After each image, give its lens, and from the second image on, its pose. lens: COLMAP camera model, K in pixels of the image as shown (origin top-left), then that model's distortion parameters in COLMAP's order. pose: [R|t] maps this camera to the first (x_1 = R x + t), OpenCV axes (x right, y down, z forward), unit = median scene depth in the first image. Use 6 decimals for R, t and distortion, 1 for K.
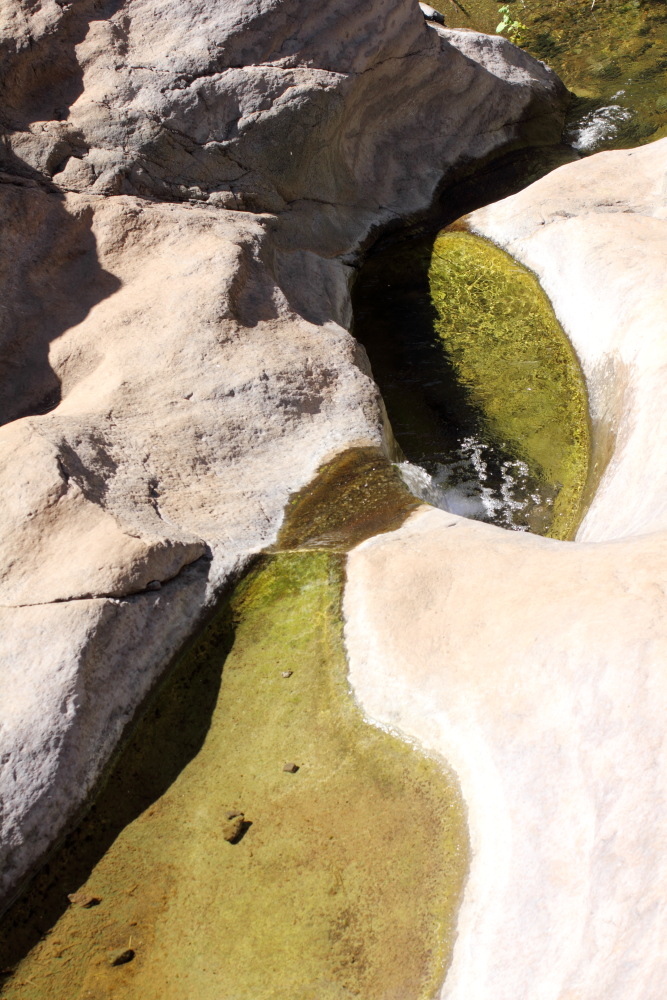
lens RADIAL K [[2228.2, 0, 333.4], [0, 2228.2, 500.2], [0, 0, 1]] dist [-0.024016, 0.000000]
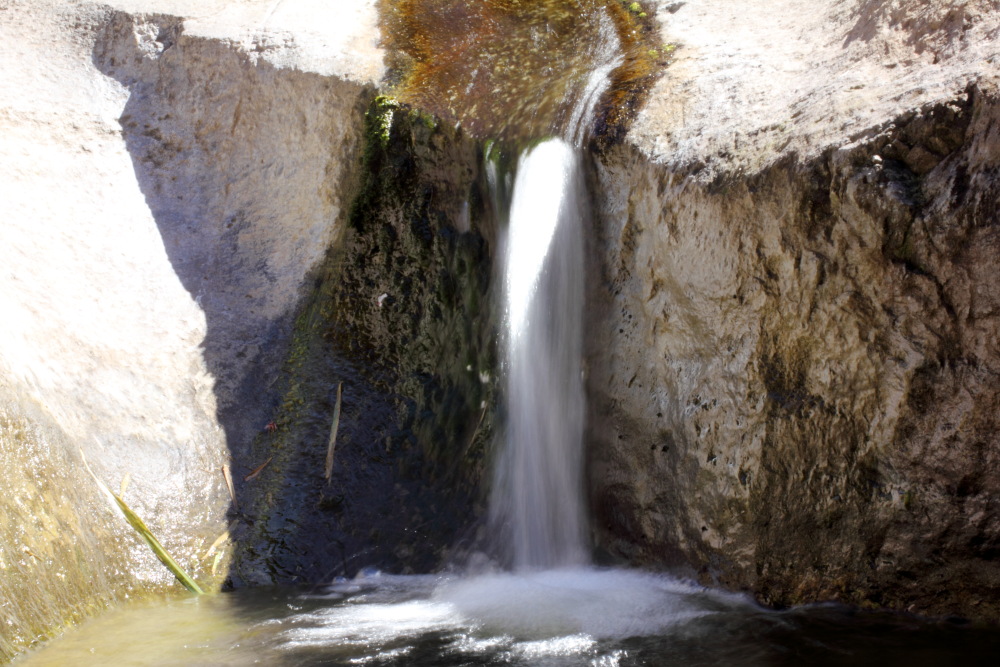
lens RADIAL K [[2228.2, 0, 497.9], [0, 2228.2, 333.6], [0, 0, 1]] dist [-0.024016, 0.000000]
pose [[-0.953989, 0.189214, -0.232599, 0.124417], [0.037533, 0.844998, 0.533450, -0.180537], [0.297482, 0.500176, -0.813221, 1.310760]]
